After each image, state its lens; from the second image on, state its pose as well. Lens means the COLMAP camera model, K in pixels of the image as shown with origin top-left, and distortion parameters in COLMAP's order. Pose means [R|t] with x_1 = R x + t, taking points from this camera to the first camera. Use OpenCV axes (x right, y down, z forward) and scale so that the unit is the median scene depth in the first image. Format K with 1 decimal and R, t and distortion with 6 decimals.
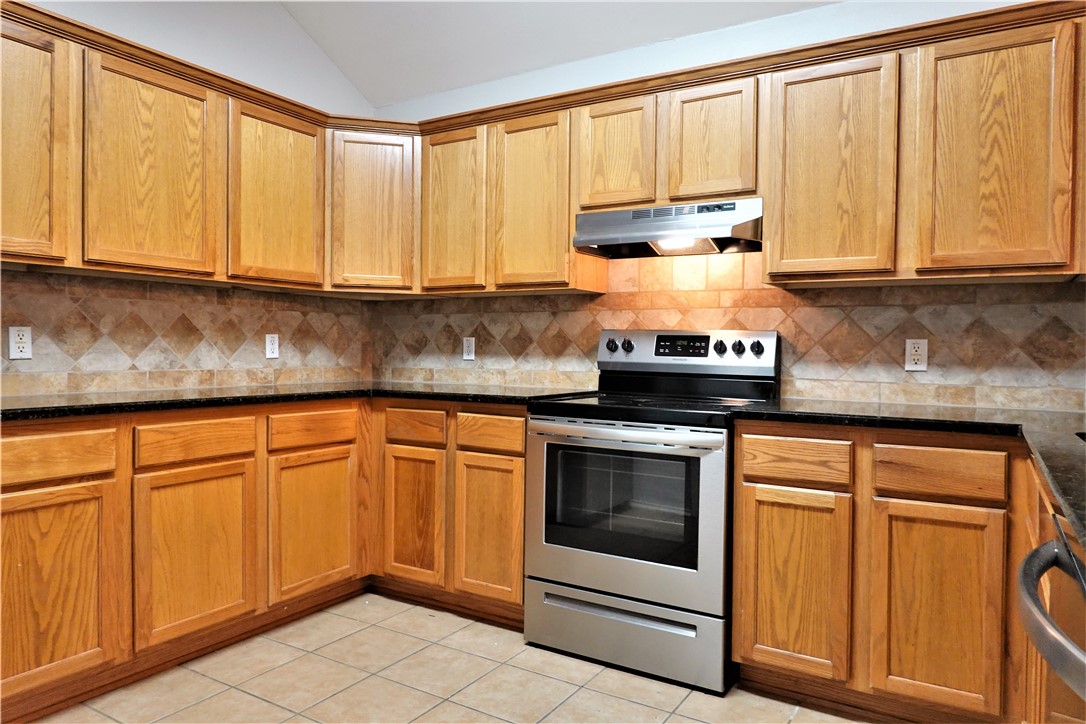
lens RADIAL K [[720.7, 0, 541.1], [0, 720.7, 357.2], [0, 0, 1]] dist [-0.002410, 0.001488]
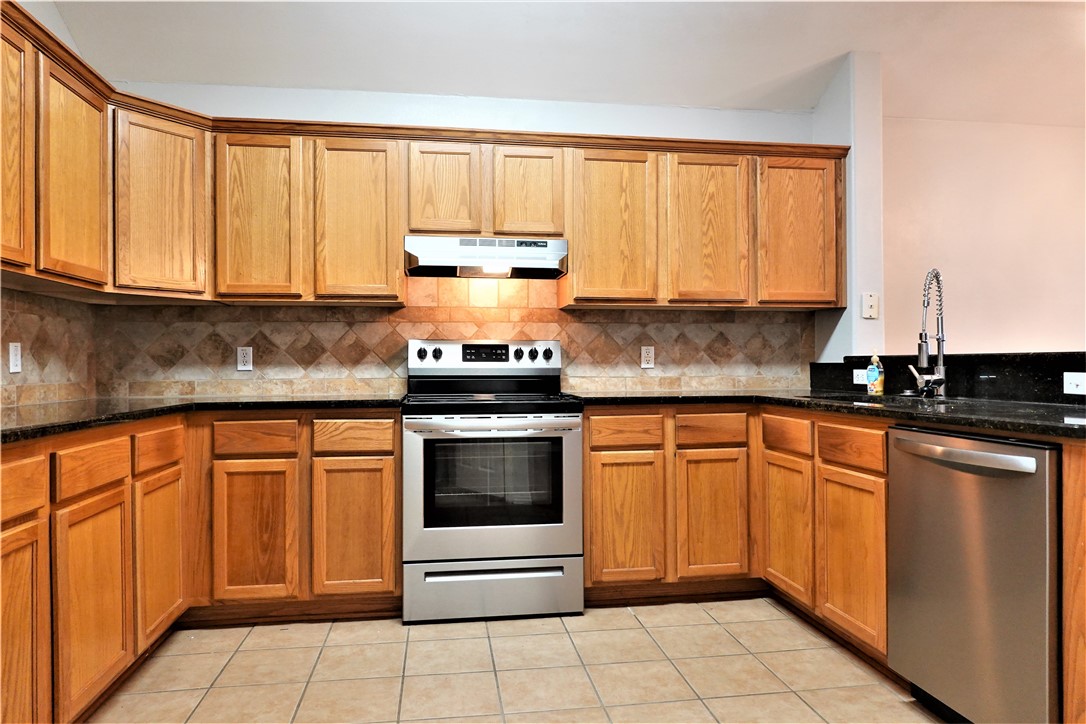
lens RADIAL K [[720.7, 0, 541.1], [0, 720.7, 357.2], [0, 0, 1]] dist [-0.002410, 0.001488]
pose [[0.767485, -0.009517, 0.640997, -0.547951], [0.022909, 0.999658, -0.012587, 0.009546], [-0.640658, 0.024345, 0.767441, 0.016007]]
